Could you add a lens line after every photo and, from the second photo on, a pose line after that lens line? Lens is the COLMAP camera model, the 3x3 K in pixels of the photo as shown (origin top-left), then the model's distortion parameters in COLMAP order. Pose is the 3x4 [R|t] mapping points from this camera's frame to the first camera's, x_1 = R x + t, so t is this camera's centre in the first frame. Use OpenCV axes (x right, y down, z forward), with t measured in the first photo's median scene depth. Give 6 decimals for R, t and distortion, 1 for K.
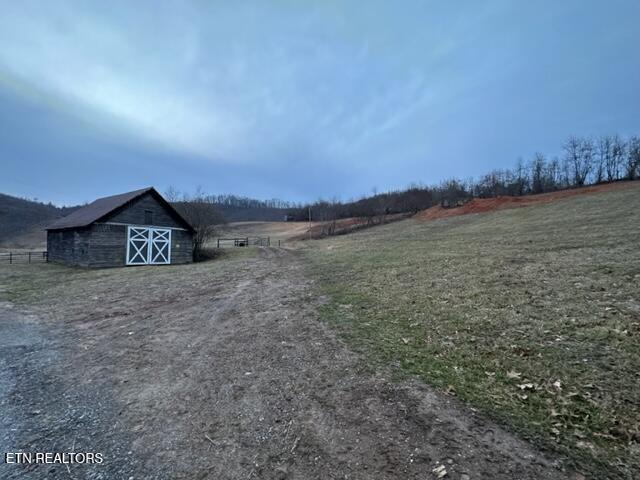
lens RADIAL K [[260.0, 0, 320.9], [0, 260.0, 240.3], [0, 0, 1]] dist [0.000772, -0.000532]
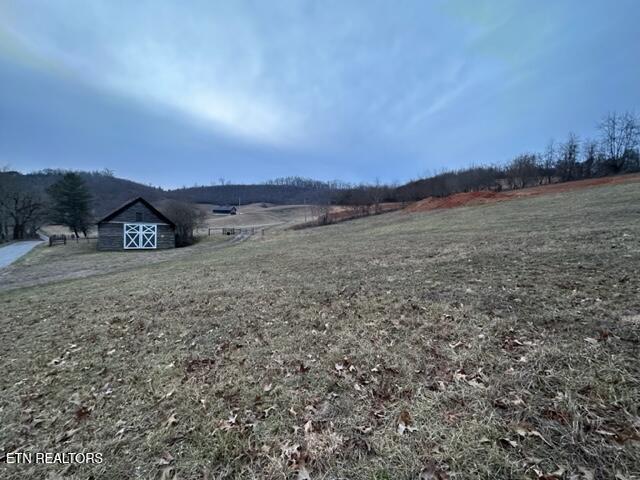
lens RADIAL K [[254.4, 0, 320.9], [0, 254.4, 239.8], [0, 0, 1]] dist [-0.000593, 0.000200]
pose [[0.967972, 0.038602, -0.248073, 0.636011], [-0.019496, 0.996683, 0.079016, -0.085138], [0.250300, -0.071649, 0.965514, -0.129184]]
